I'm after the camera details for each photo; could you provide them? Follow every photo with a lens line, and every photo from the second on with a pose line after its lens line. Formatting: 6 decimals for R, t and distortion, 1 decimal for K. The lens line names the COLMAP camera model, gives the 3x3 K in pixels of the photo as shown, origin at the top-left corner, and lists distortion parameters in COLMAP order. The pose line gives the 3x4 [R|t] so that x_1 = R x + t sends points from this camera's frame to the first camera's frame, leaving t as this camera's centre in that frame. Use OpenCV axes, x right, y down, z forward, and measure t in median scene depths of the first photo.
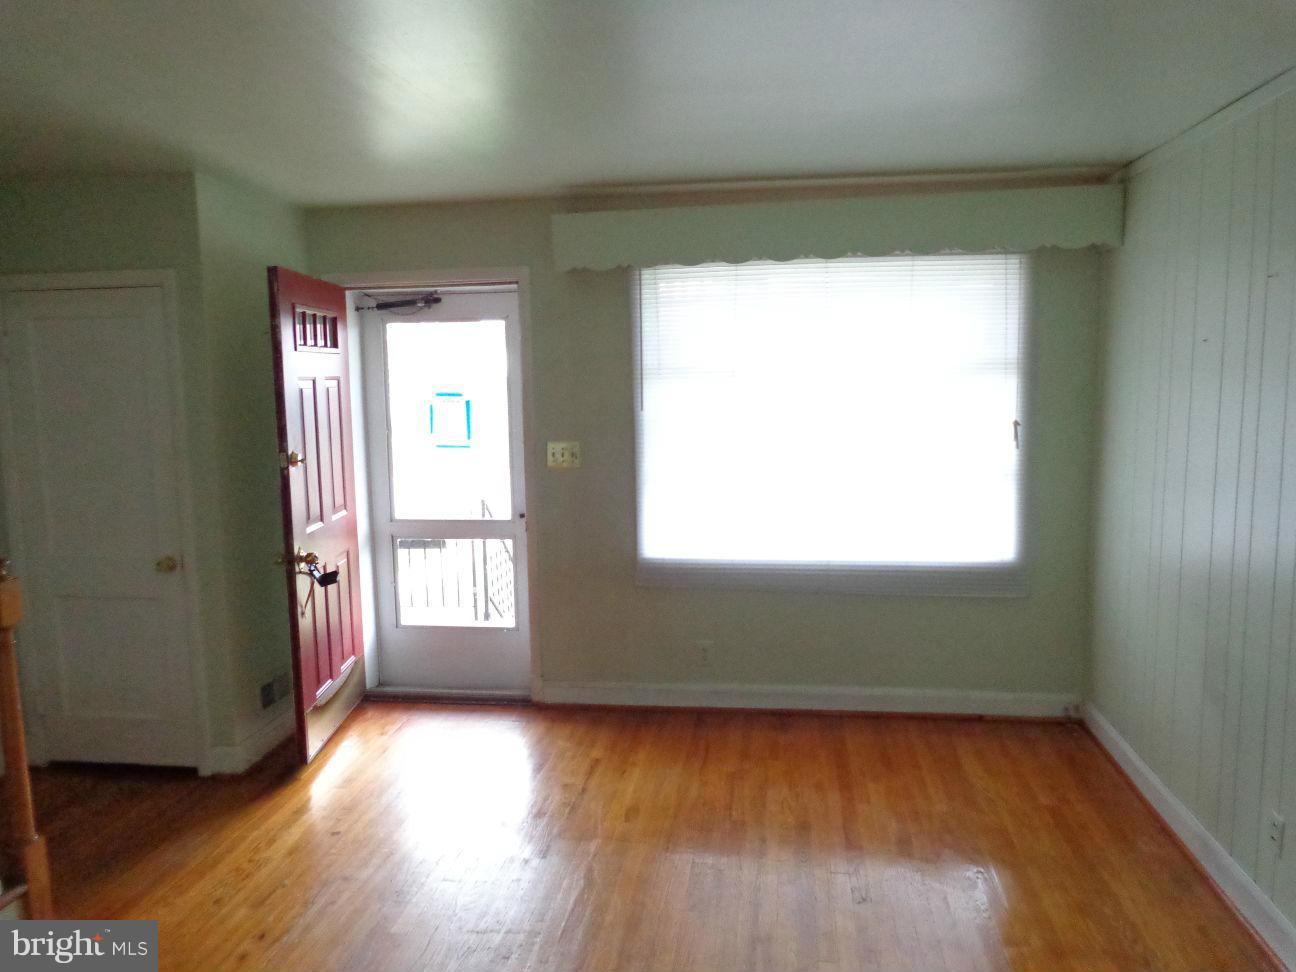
lens RADIAL K [[948.7, 0, 647.5], [0, 948.7, 482.4], [0, 0, 1]] dist [-0.017653, -0.003835]
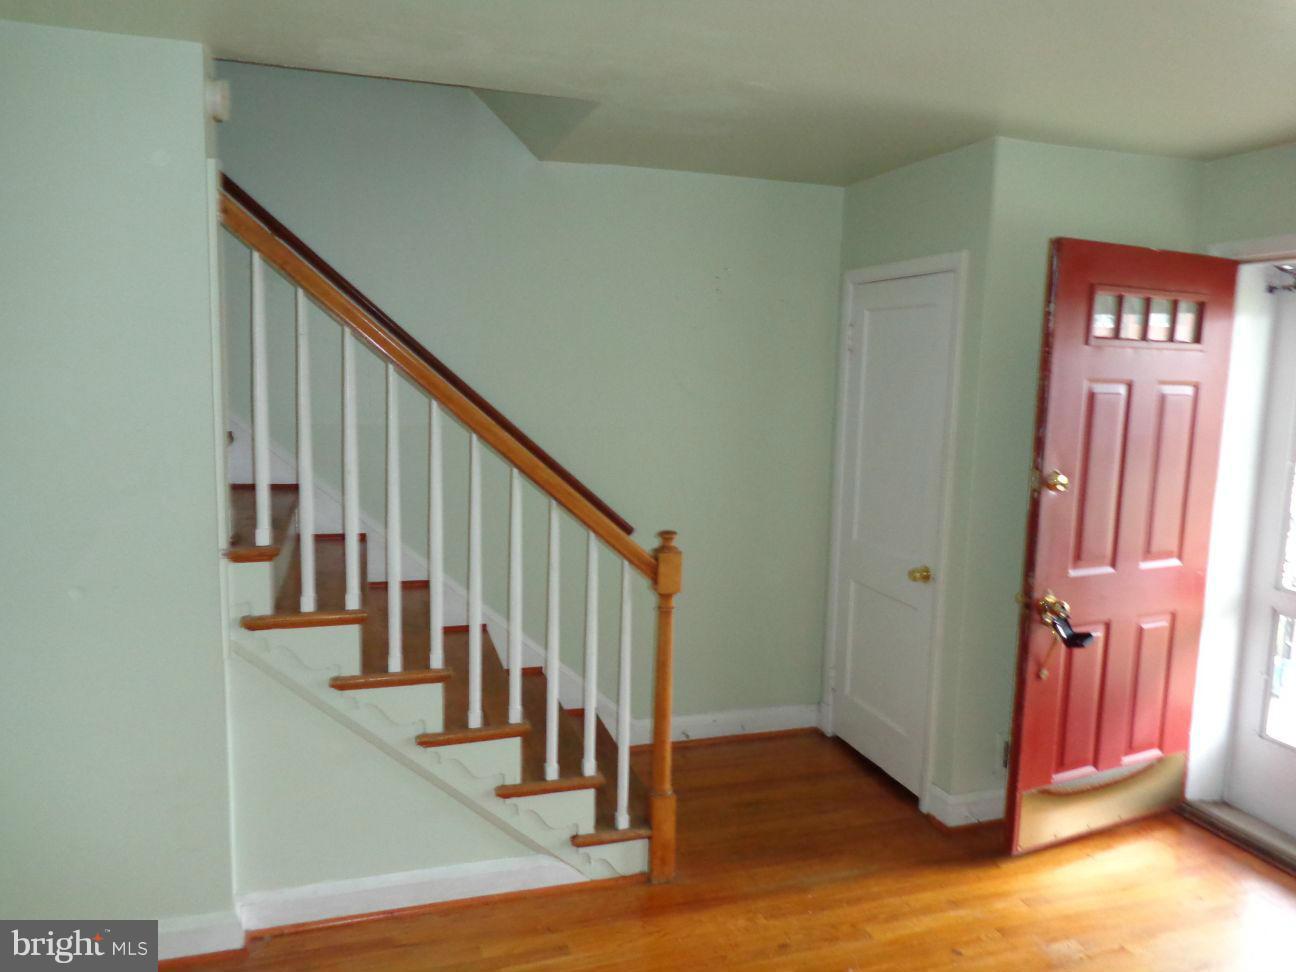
lens RADIAL K [[948.7, 0, 647.5], [0, 948.7, 482.4], [0, 0, 1]] dist [-0.017653, -0.003835]
pose [[0.432218, 0.141979, -0.890522, 0.158920], [-0.135536, 0.986538, 0.091505, -0.043003], [0.891525, 0.081148, 0.445643, 0.293896]]
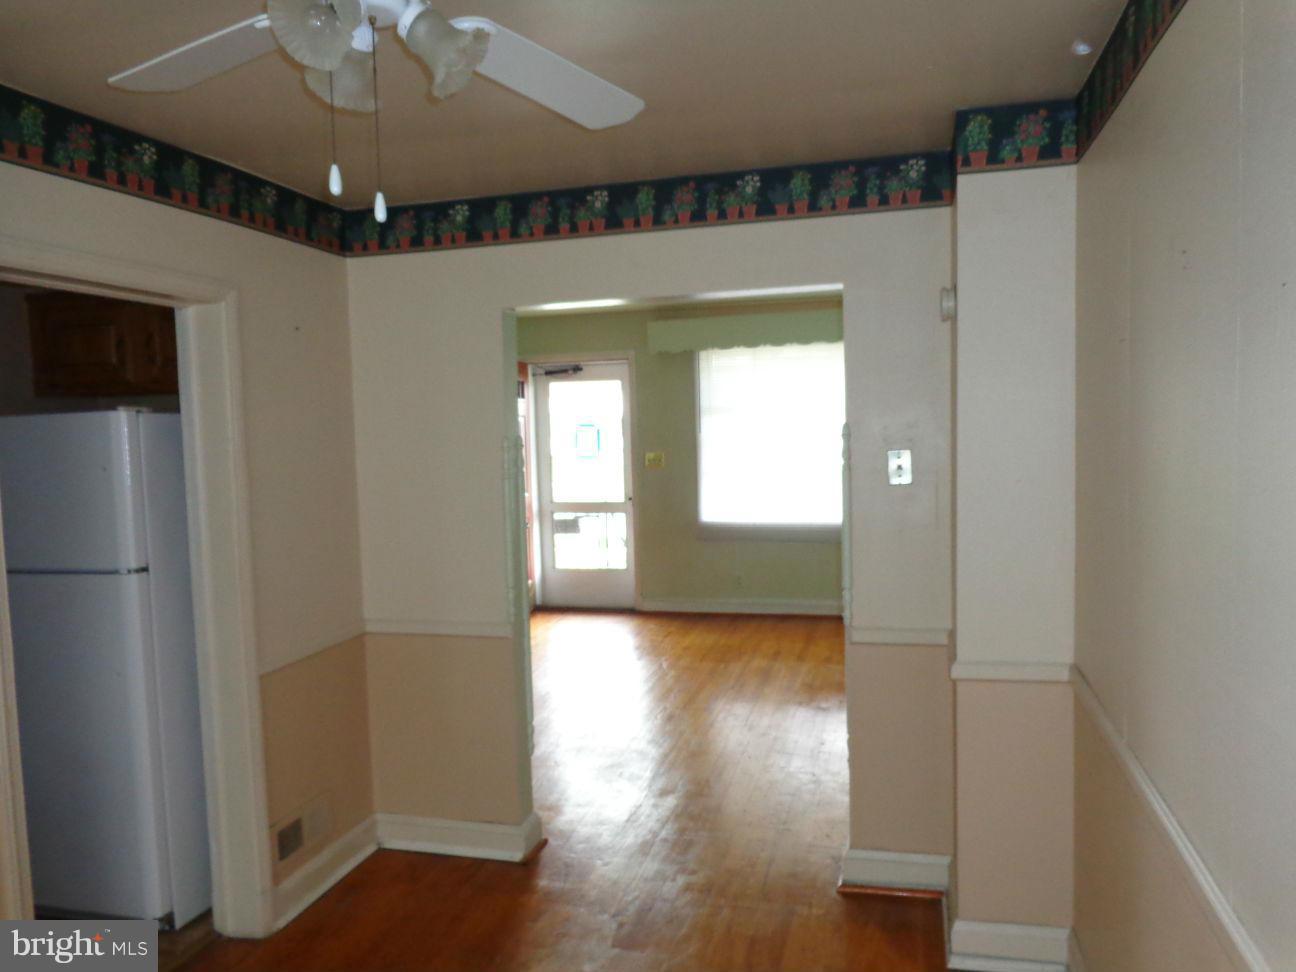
lens RADIAL K [[948.7, 0, 647.5], [0, 948.7, 482.4], [0, 0, 1]] dist [-0.017653, -0.003835]
pose [[0.992542, -0.001771, -0.121893, 0.106363], [-0.003604, 0.999031, -0.043864, 0.086173], [0.121852, 0.043977, 0.991574, -0.682438]]
